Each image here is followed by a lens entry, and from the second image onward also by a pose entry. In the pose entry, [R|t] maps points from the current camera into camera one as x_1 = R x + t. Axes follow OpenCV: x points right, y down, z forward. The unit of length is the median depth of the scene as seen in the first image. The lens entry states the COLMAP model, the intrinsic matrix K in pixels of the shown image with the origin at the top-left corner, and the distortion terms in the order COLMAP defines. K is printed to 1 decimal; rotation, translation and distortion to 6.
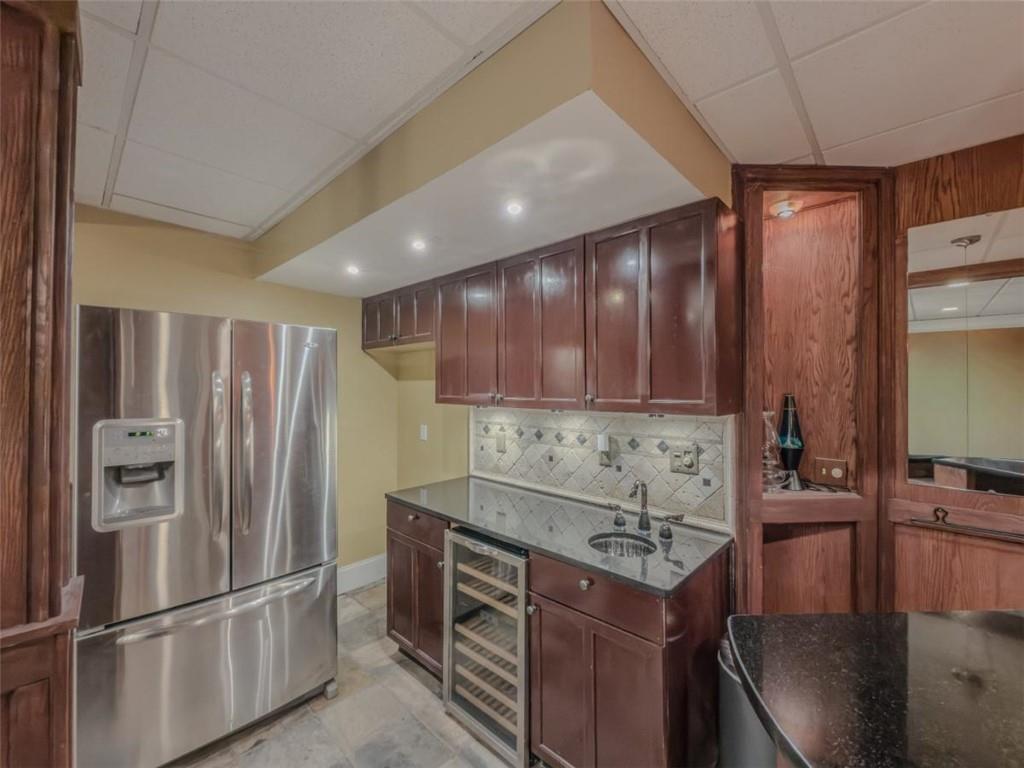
lens RADIAL K [[420.5, 0, 510.3], [0, 420.5, 383.9], [0, 0, 1]] dist [-0.000476, -0.000768]
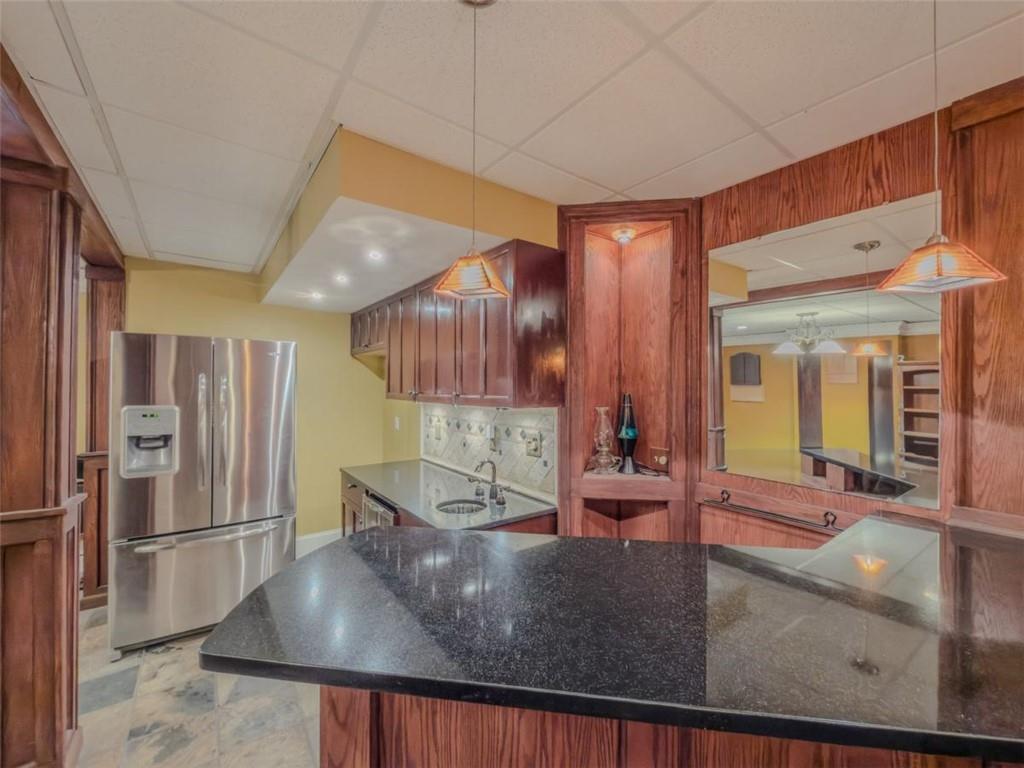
lens RADIAL K [[420.5, 0, 512.6], [0, 420.5, 383.6], [0, 0, 1]] dist [-0.000476, -0.000768]
pose [[0.984414, 0.002355, -0.175850, 0.580342], [-0.002281, 0.999997, 0.000620, -0.000526], [0.175851, -0.000209, 0.984417, -0.226895]]
